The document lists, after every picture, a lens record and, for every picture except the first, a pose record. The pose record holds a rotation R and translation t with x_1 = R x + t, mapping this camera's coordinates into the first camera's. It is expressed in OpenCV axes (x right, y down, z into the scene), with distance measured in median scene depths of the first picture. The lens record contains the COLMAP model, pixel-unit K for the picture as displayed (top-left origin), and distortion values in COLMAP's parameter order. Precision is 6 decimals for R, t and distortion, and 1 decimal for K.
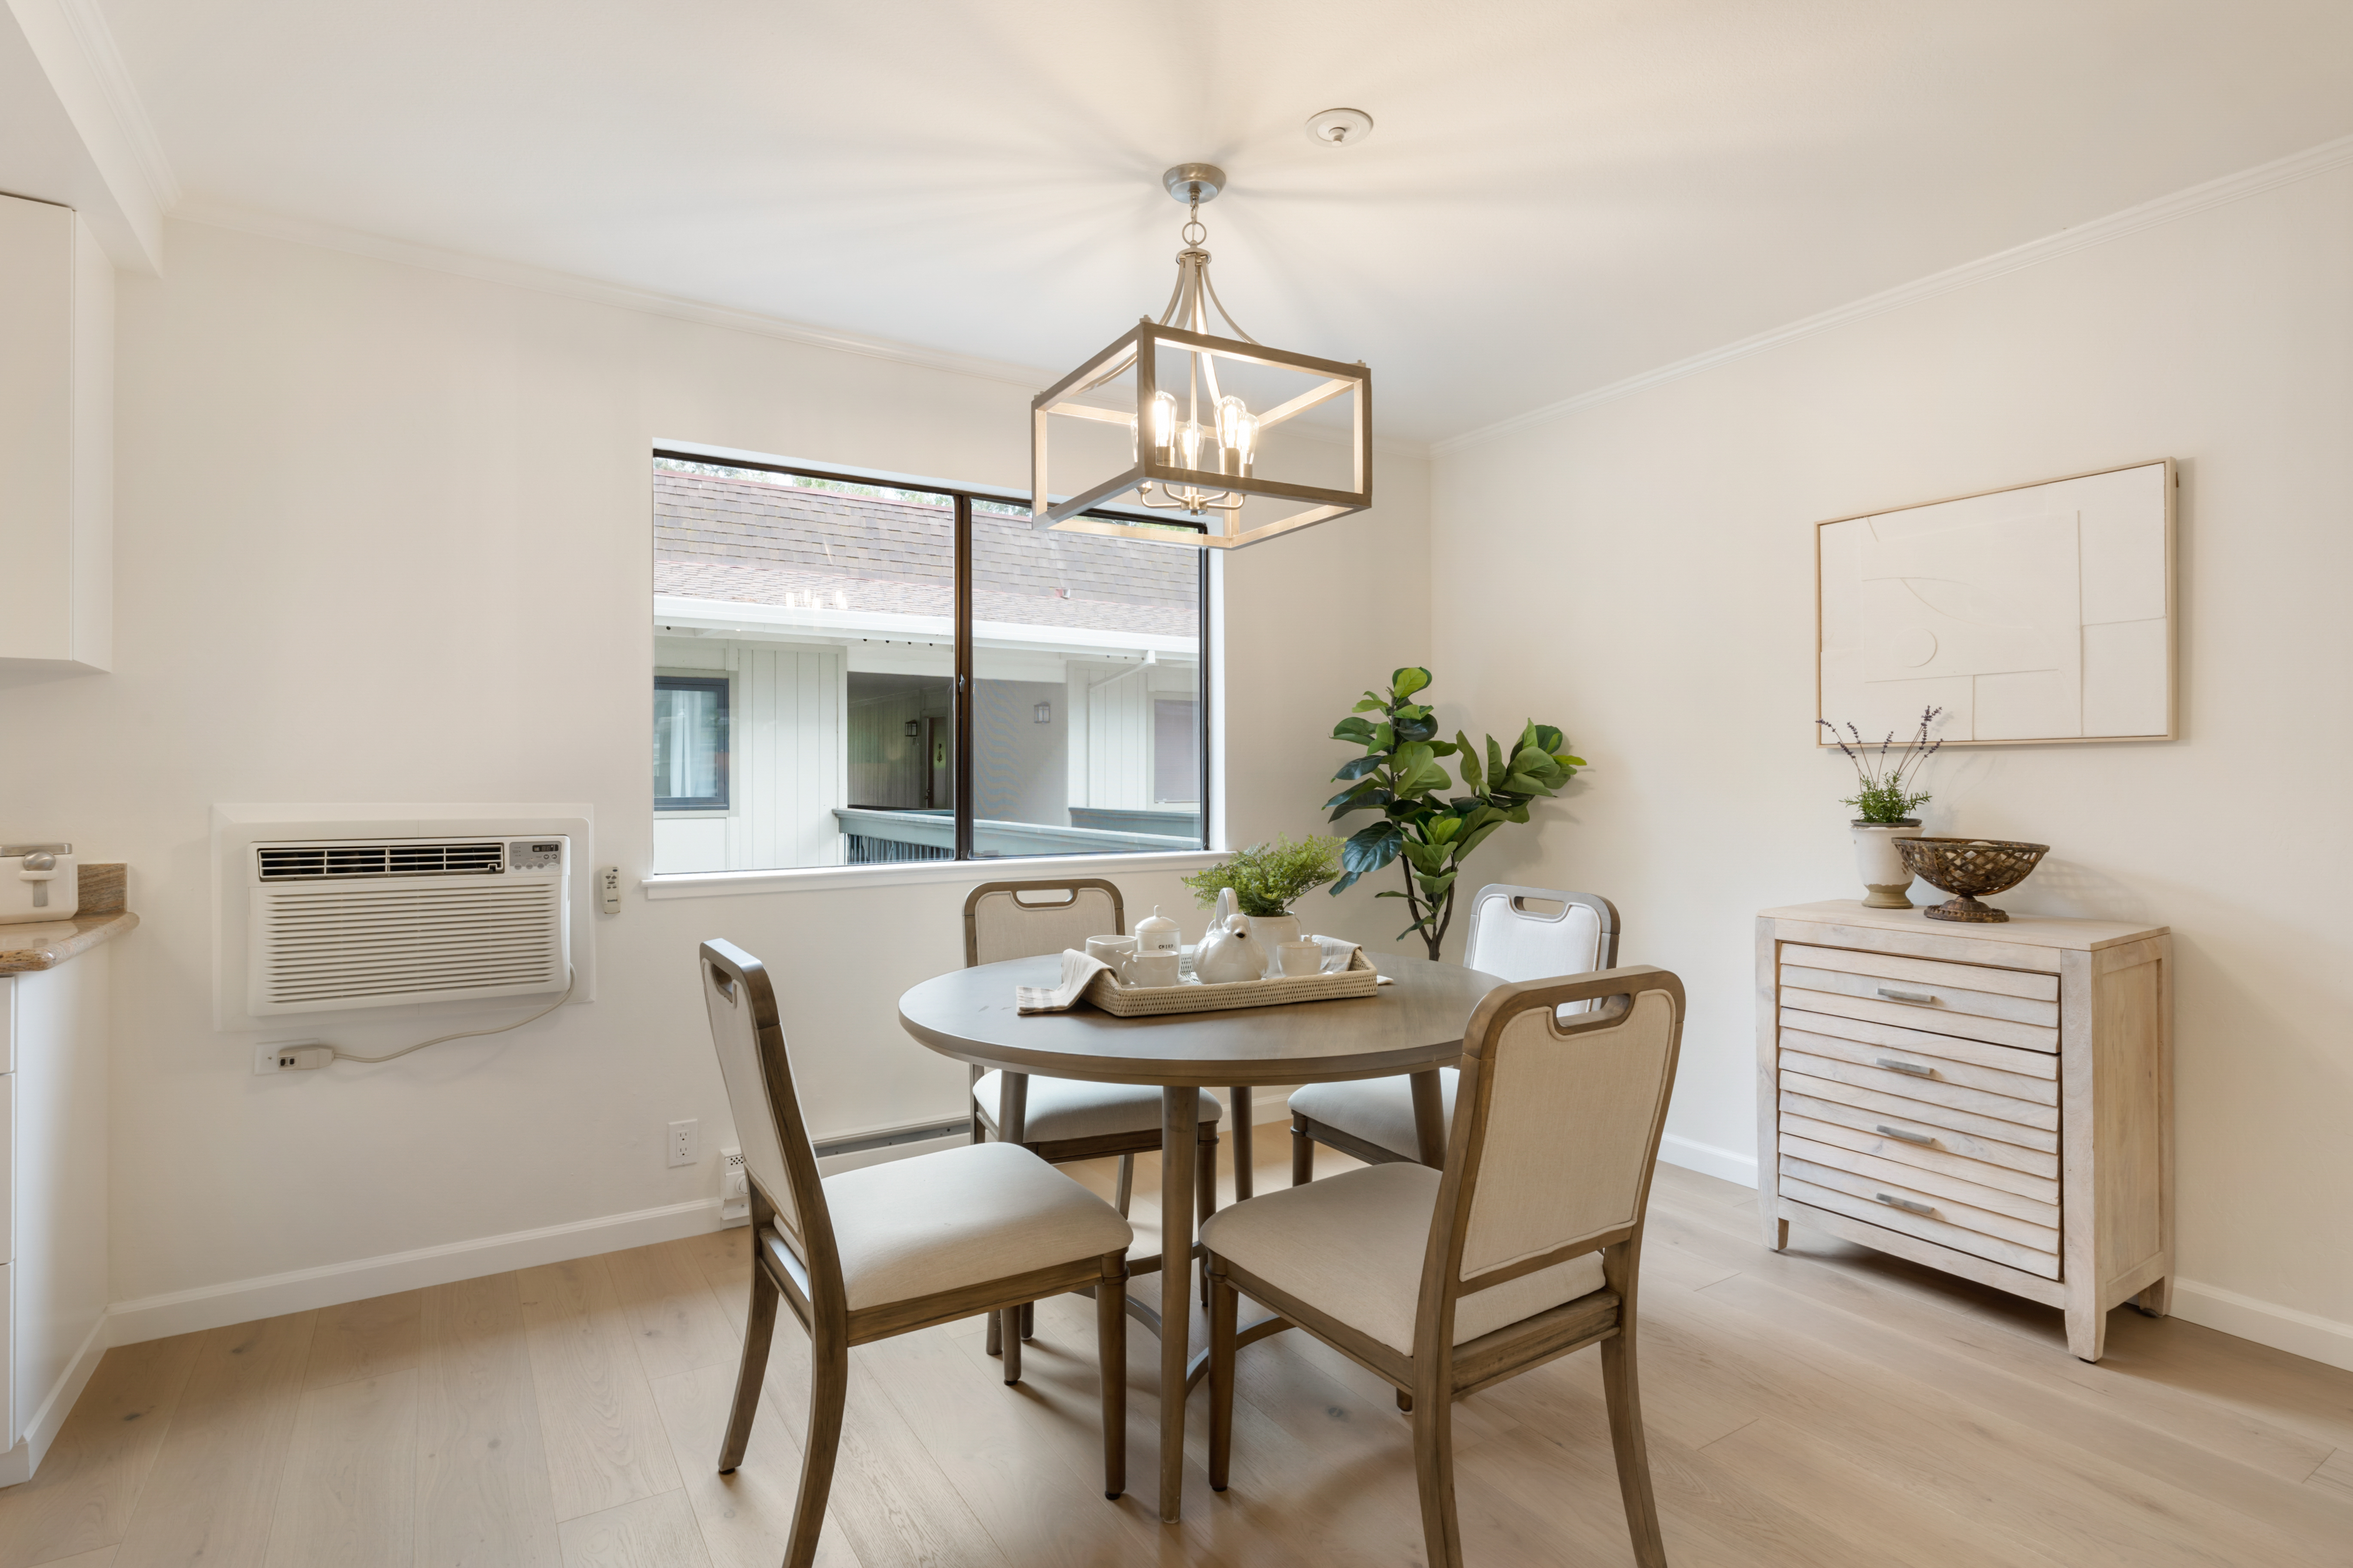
lens RADIAL K [[1173.8, 0, 1176.5], [0, 1173.8, 784.0], [0, 0, 1]] dist [-0.003726, -0.000450]
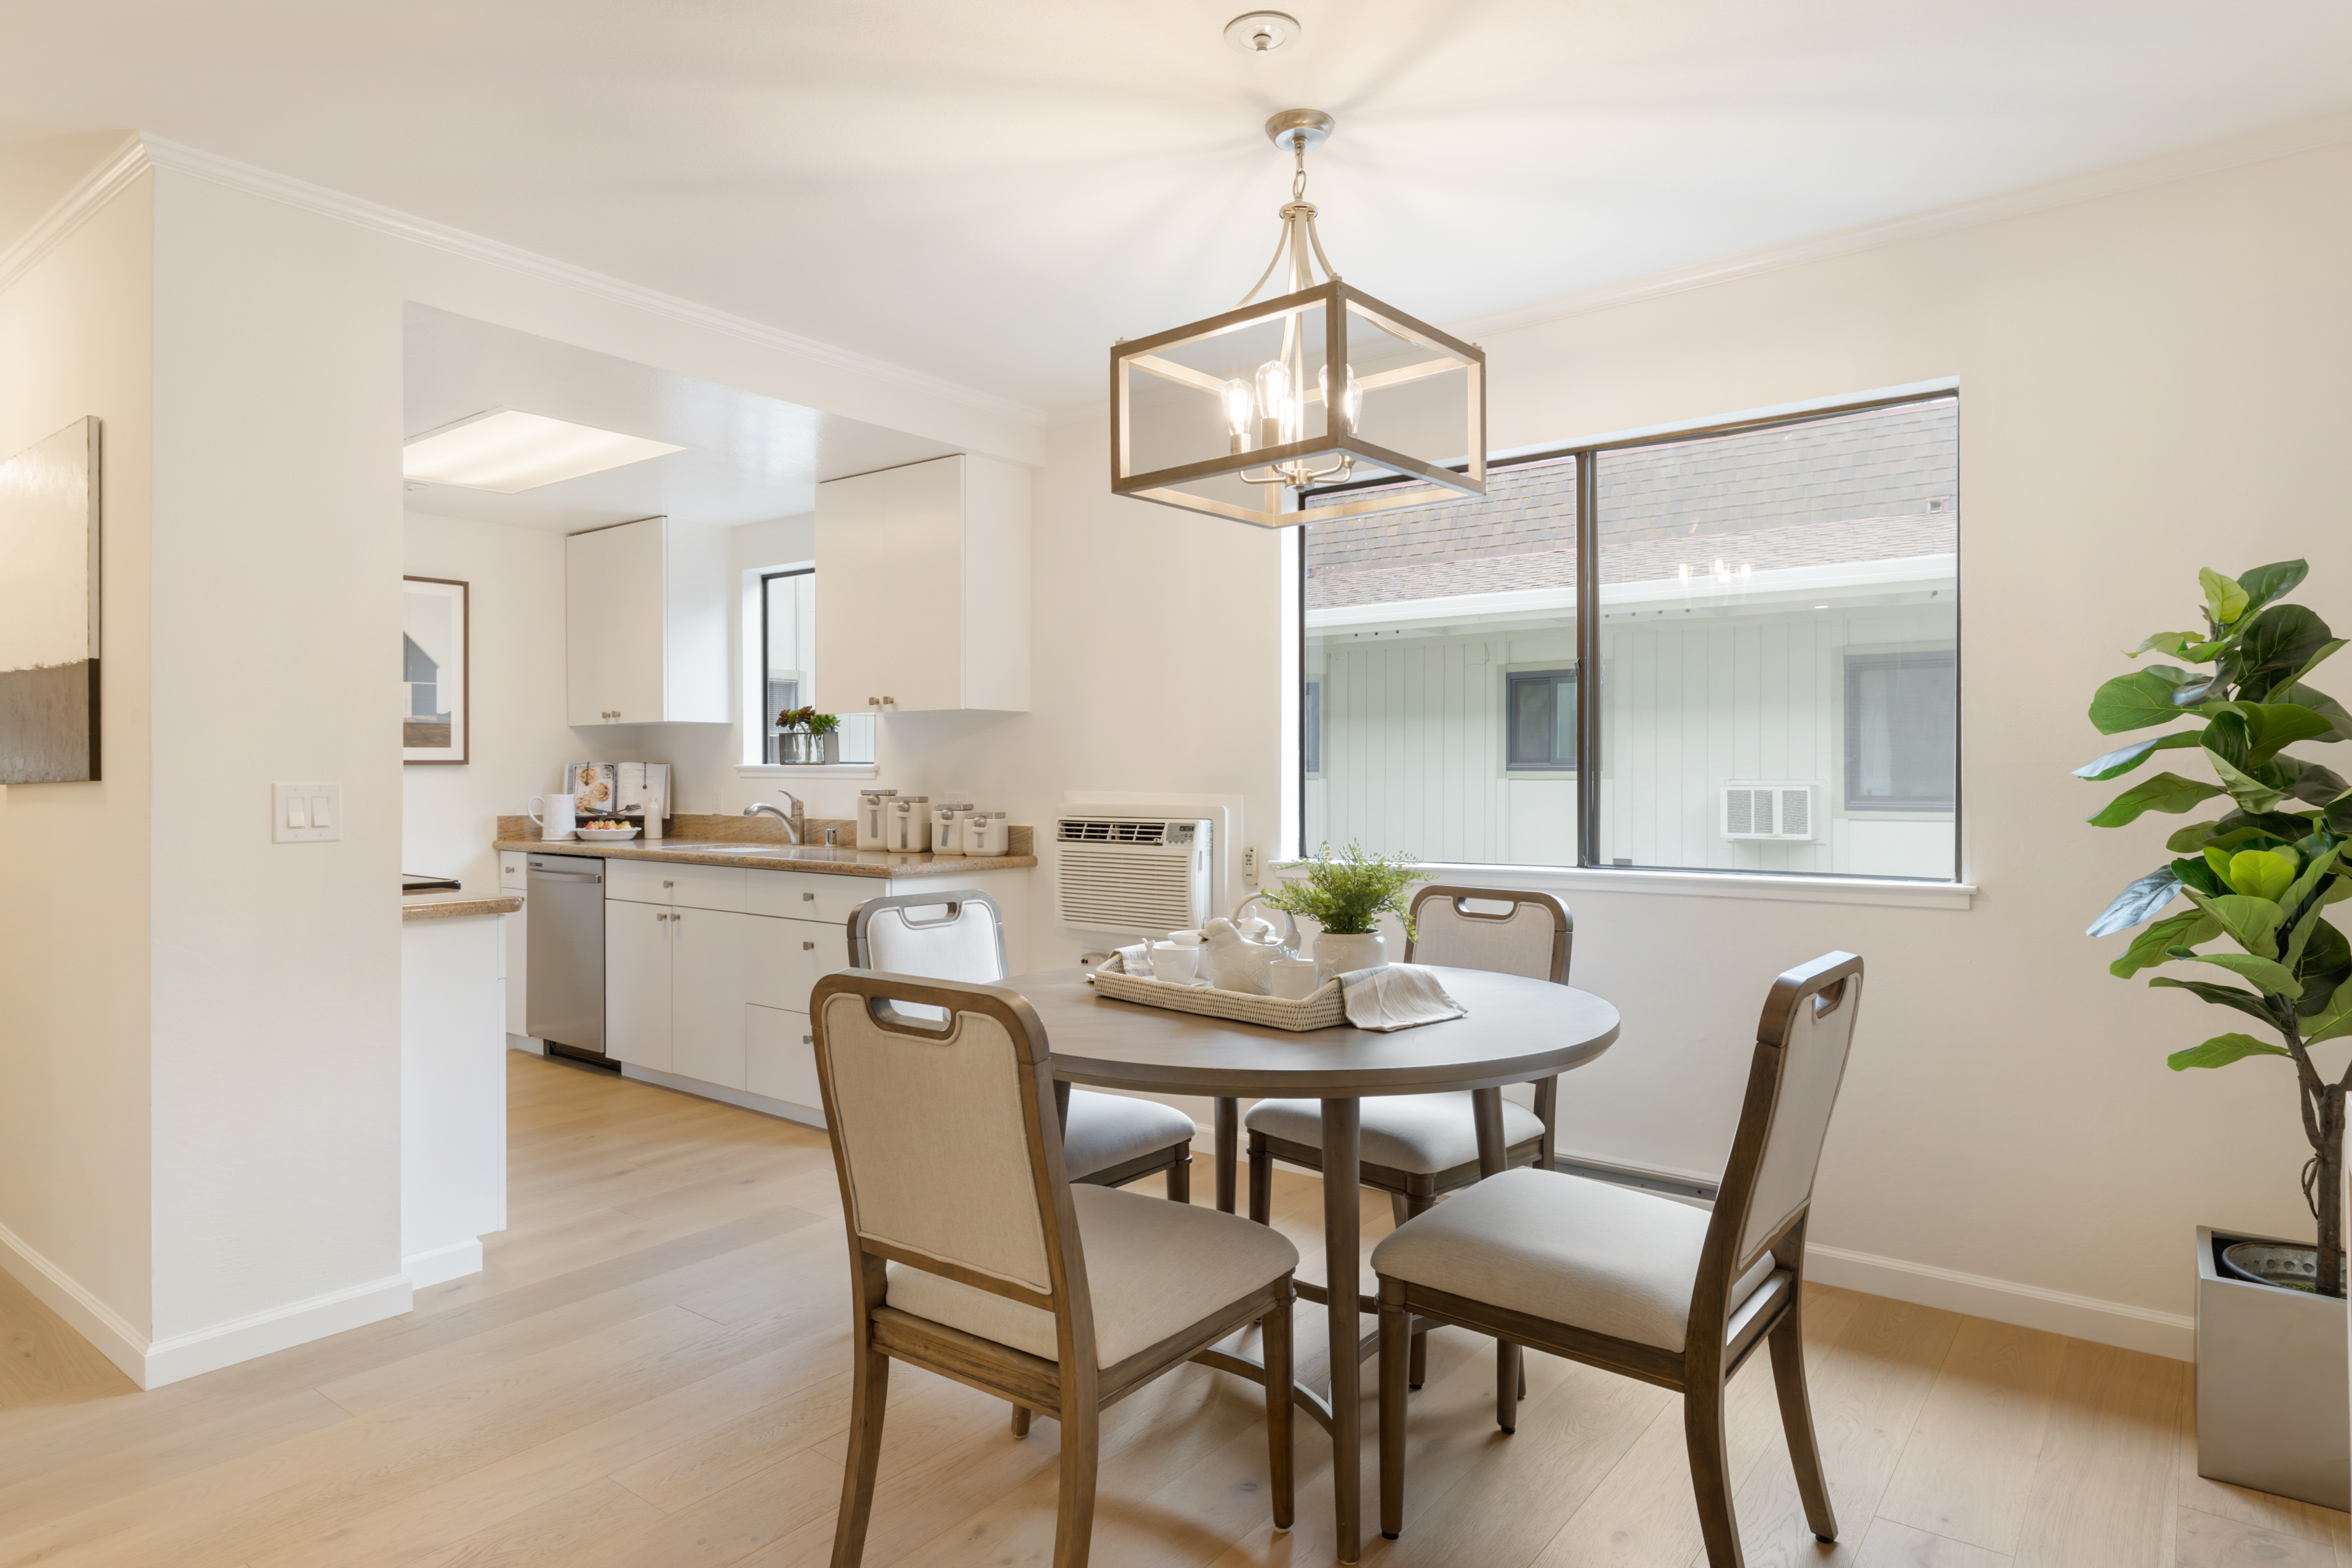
lens RADIAL K [[1368.0, 0, 1176.0], [0, 1368.0, 784.0], [0, 0, 1]] dist [0.015881, -0.000605]
pose [[0.347202, 0.007175, -0.937763, 0.893356], [-0.002366, 0.999974, 0.006774, -0.004246], [0.937787, -0.000133, 0.347210, 0.481625]]
